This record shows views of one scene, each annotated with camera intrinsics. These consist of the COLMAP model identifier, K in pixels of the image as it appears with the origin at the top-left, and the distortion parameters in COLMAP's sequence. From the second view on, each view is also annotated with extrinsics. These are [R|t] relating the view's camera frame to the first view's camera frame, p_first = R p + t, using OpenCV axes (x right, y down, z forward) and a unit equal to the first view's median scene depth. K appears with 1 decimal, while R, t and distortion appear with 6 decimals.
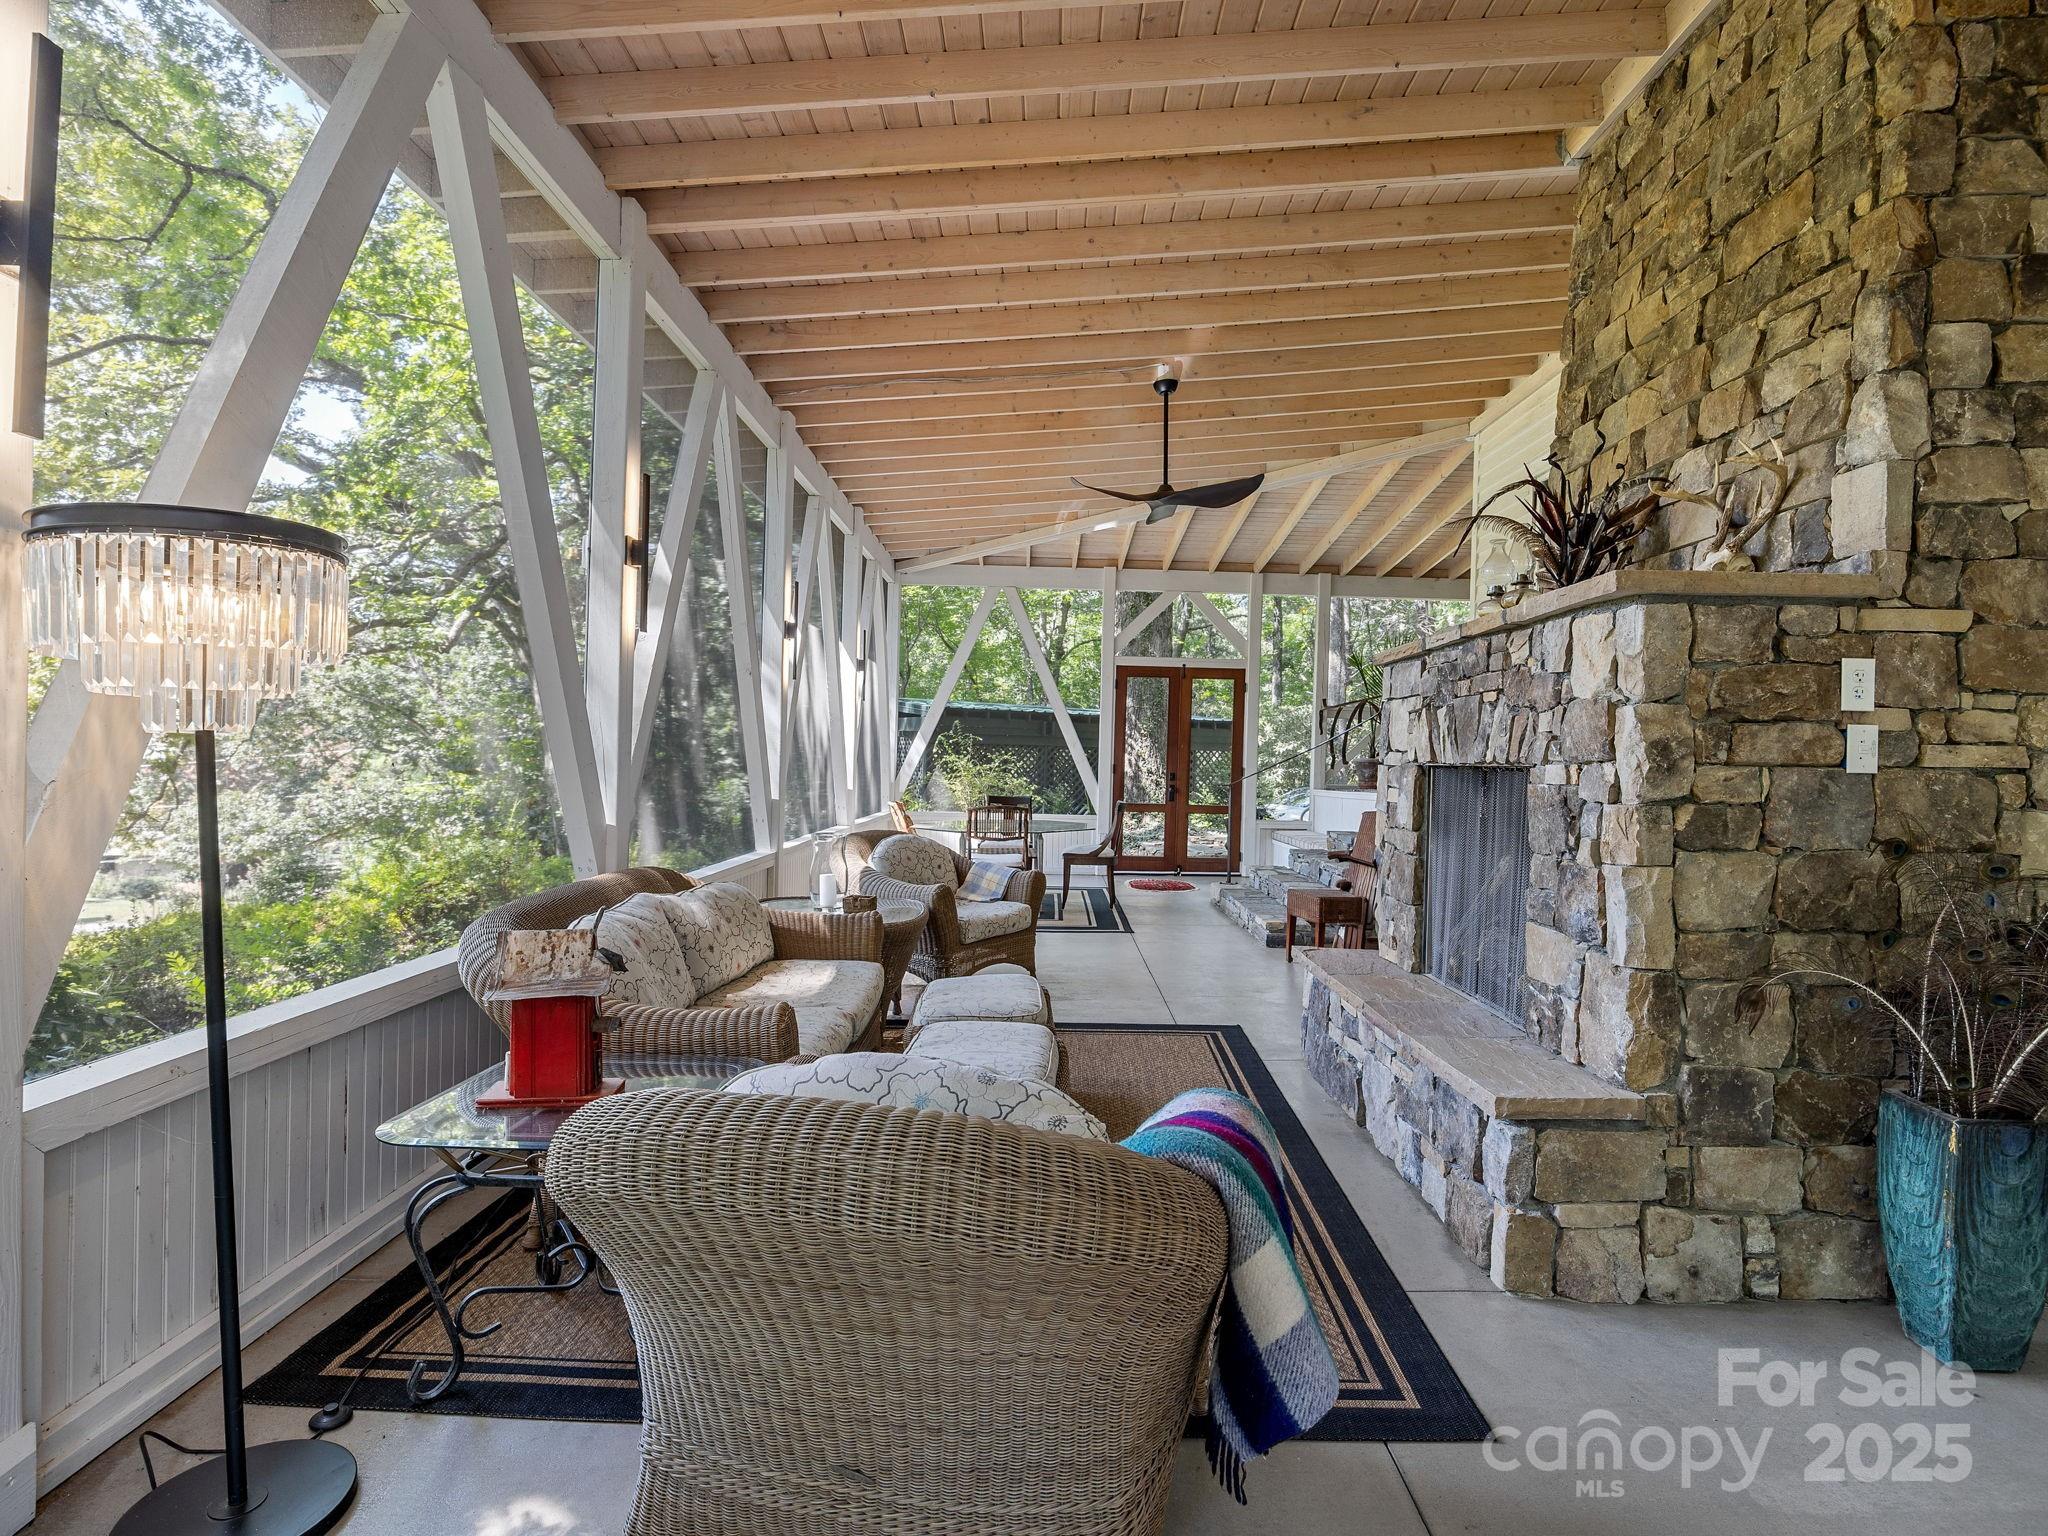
lens RADIAL K [[1033.0, 0, 1026.0], [0, 1033.0, 755.6], [0, 0, 1]] dist [-0.006595, -0.000743]
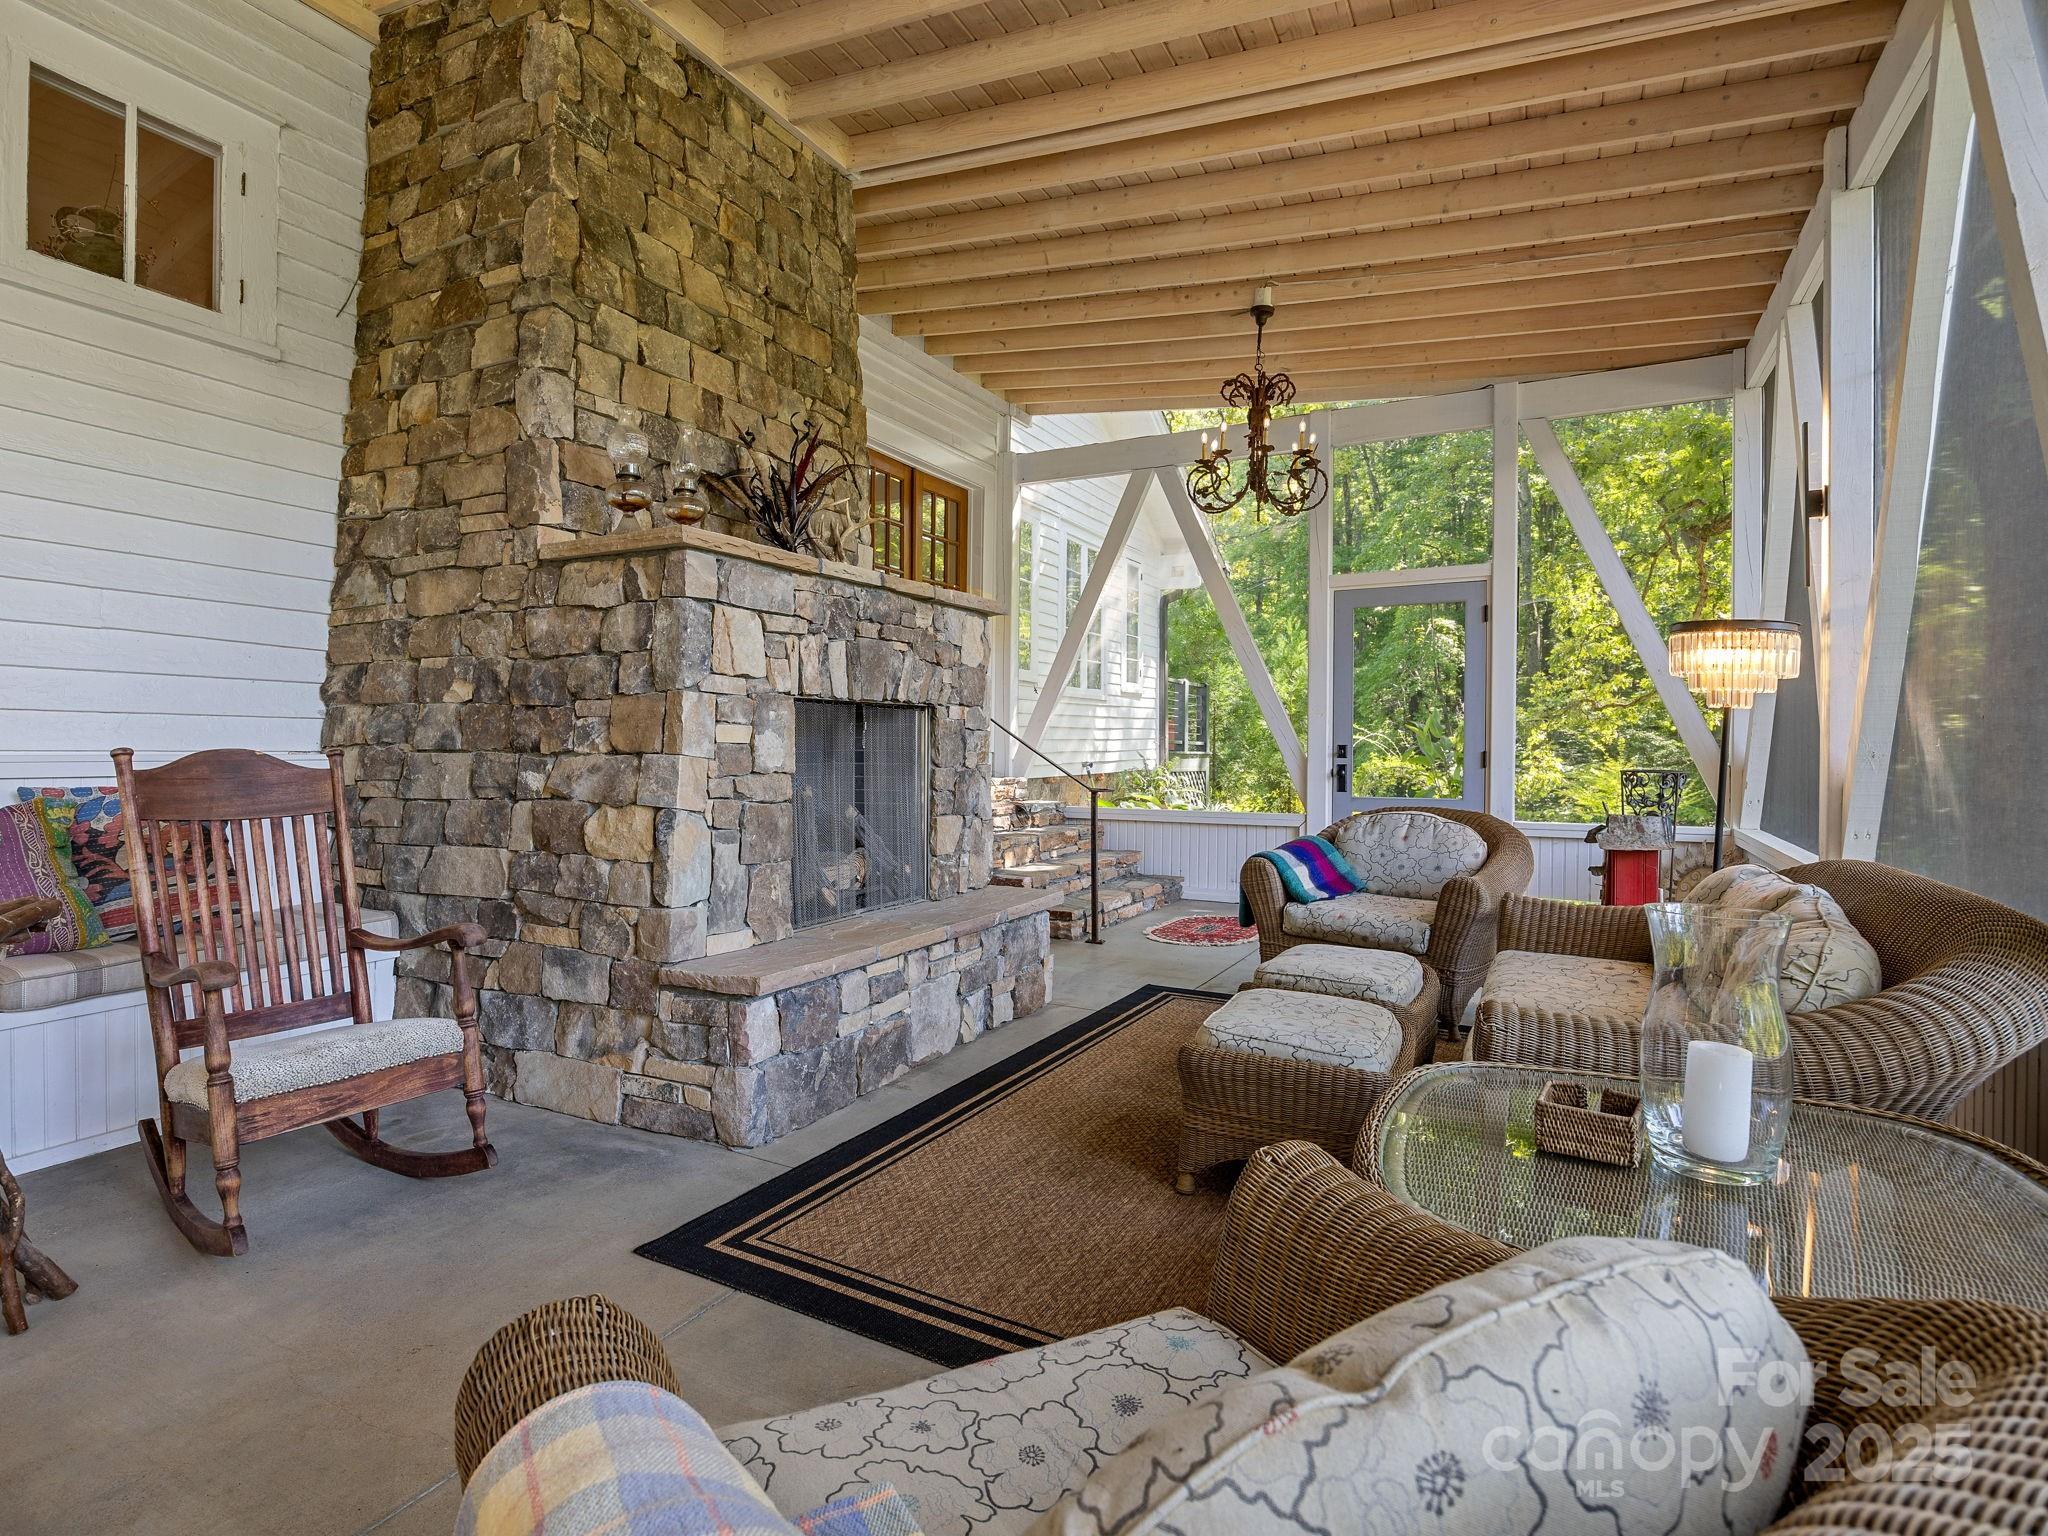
lens RADIAL K [[1033.0, 0, 1026.0], [0, 1033.0, 755.6], [0, 0, 1]] dist [-0.006595, -0.000743]
pose [[-0.892974, -0.017888, 0.449752, -0.197241], [-0.016362, 0.999840, 0.007280, 0.054262], [-0.449810, -0.000858, -0.893124, 1.823094]]
